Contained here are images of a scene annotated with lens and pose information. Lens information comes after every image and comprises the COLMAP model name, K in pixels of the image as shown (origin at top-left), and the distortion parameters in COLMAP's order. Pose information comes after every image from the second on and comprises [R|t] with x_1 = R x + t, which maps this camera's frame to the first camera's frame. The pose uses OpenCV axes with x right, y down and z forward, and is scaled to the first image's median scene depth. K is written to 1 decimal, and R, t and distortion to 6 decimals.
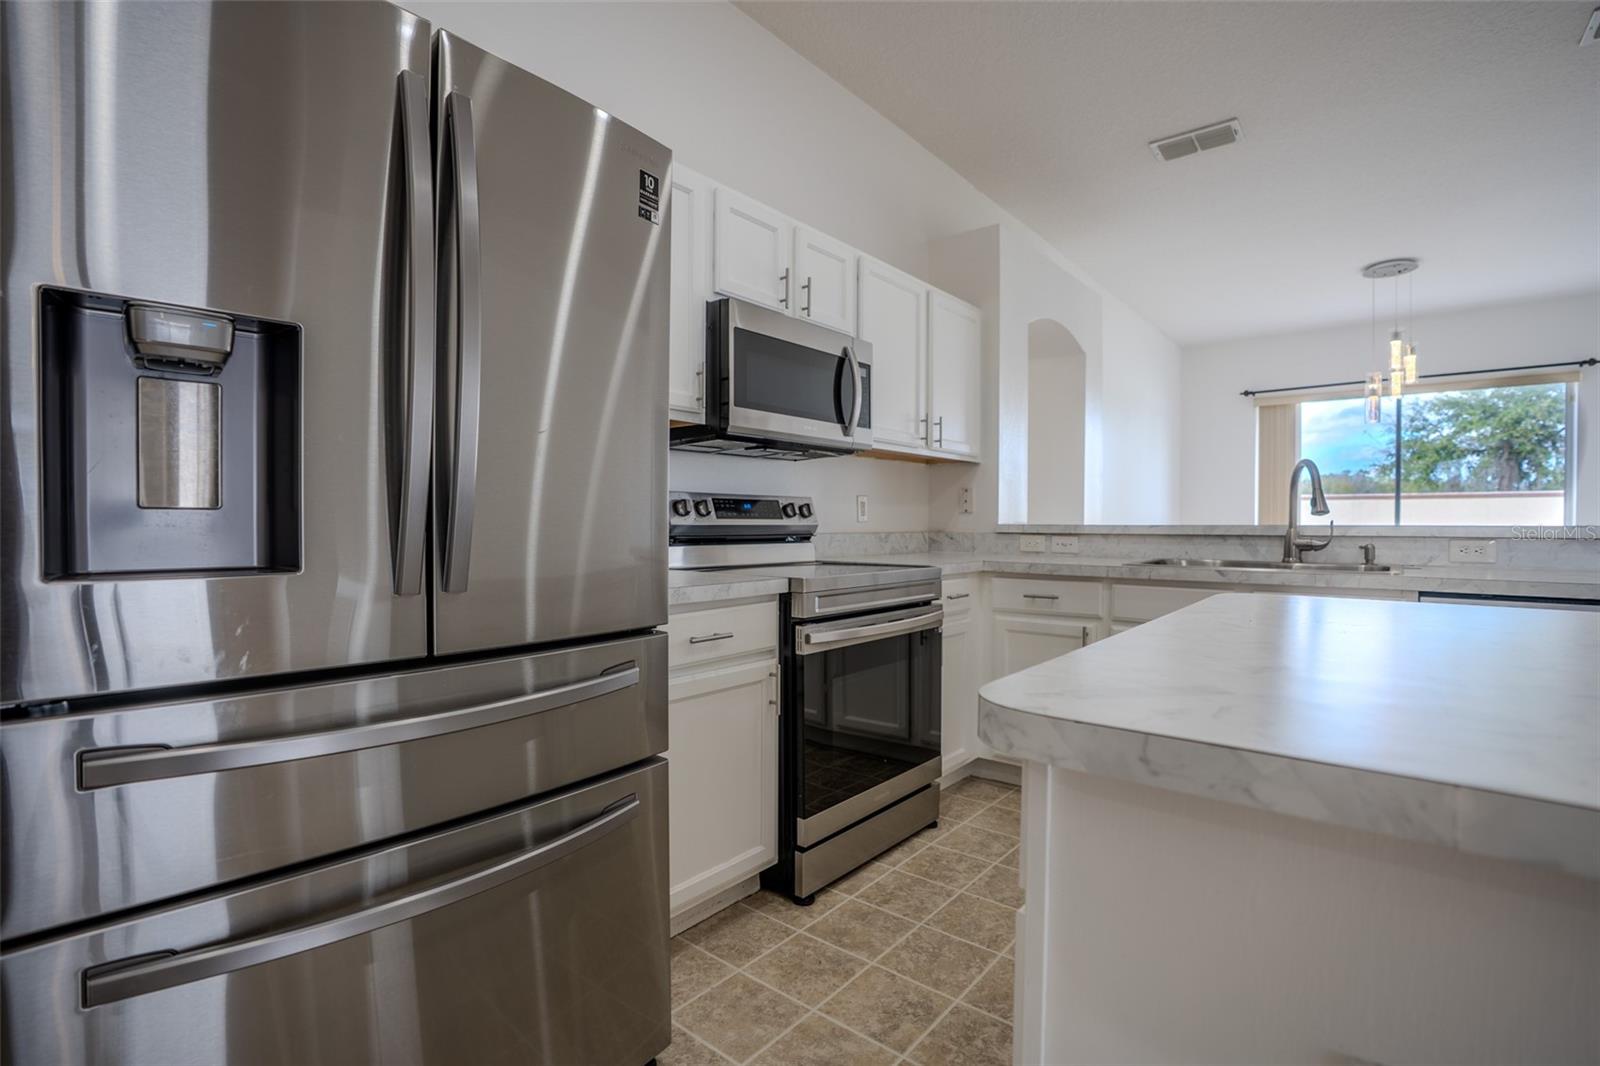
lens RADIAL K [[739.7, 0, 804.3], [0, 739.7, 531.9], [0, 0, 1]] dist [-0.055107, 0.017047]
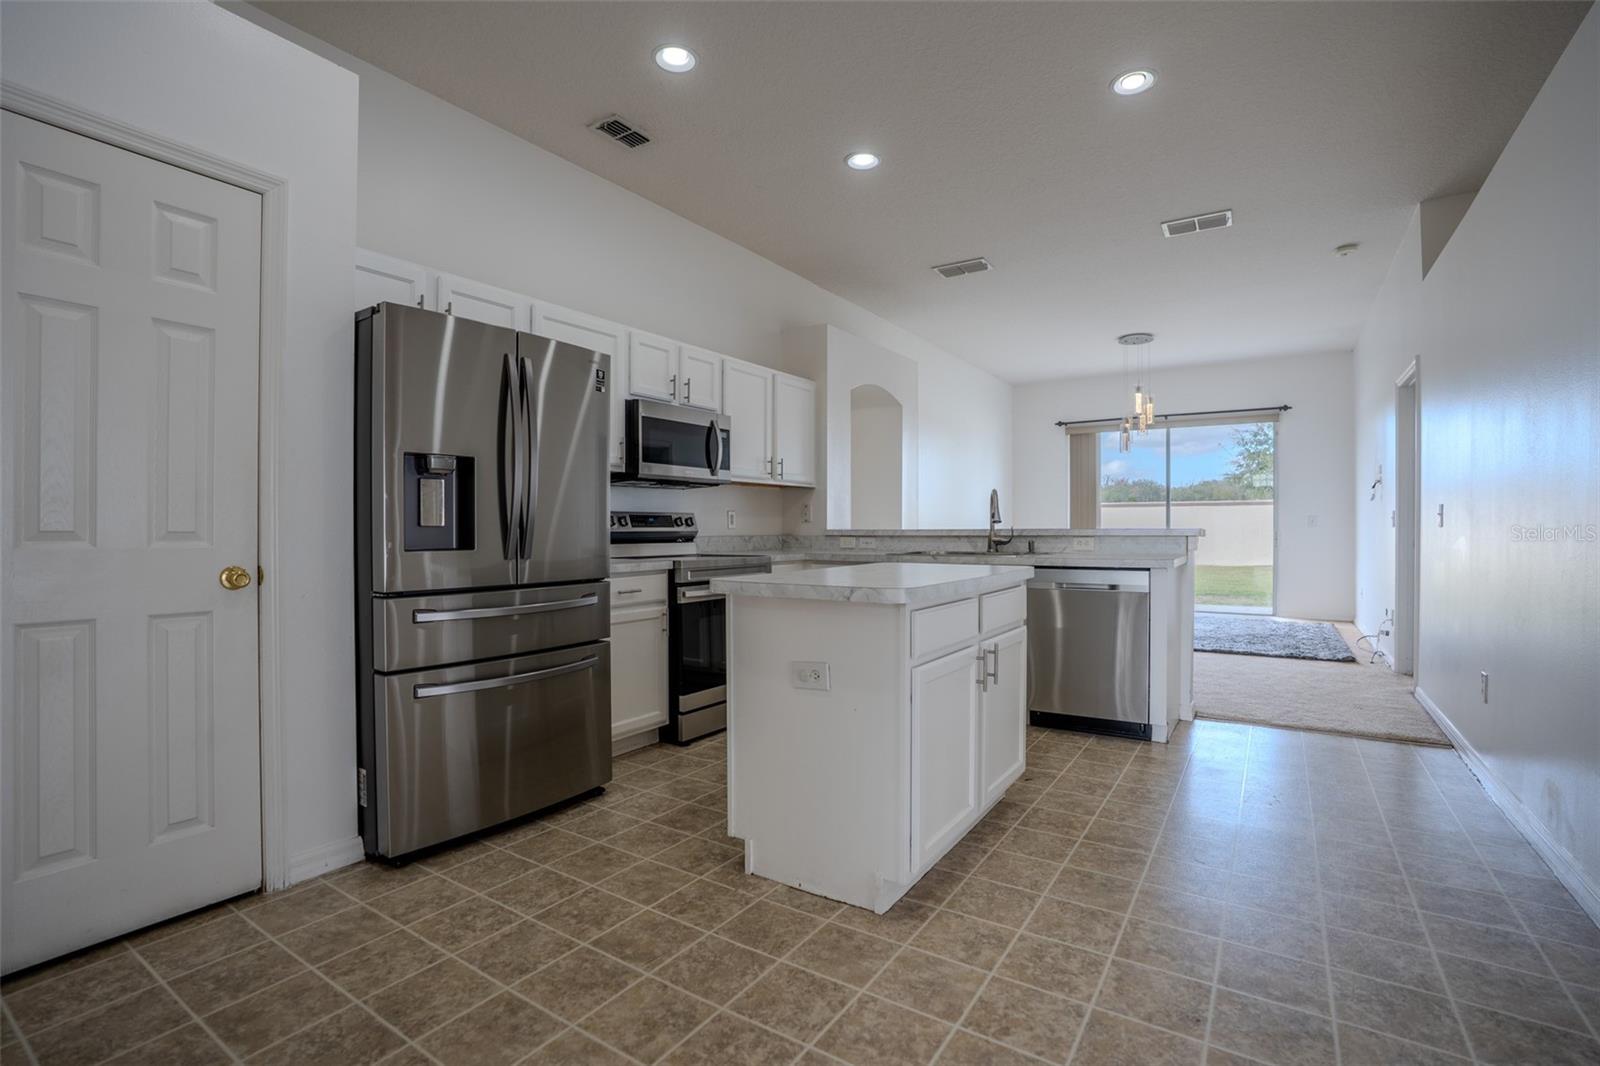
lens RADIAL K [[739.7, 0, 803.6], [0, 739.7, 532.1], [0, 0, 1]] dist [-0.055107, 0.017047]
pose [[0.993374, -0.006409, 0.114744, 0.064934], [0.007295, 0.999947, -0.007299, 0.006243], [-0.114691, 0.008088, 0.993368, -0.601730]]
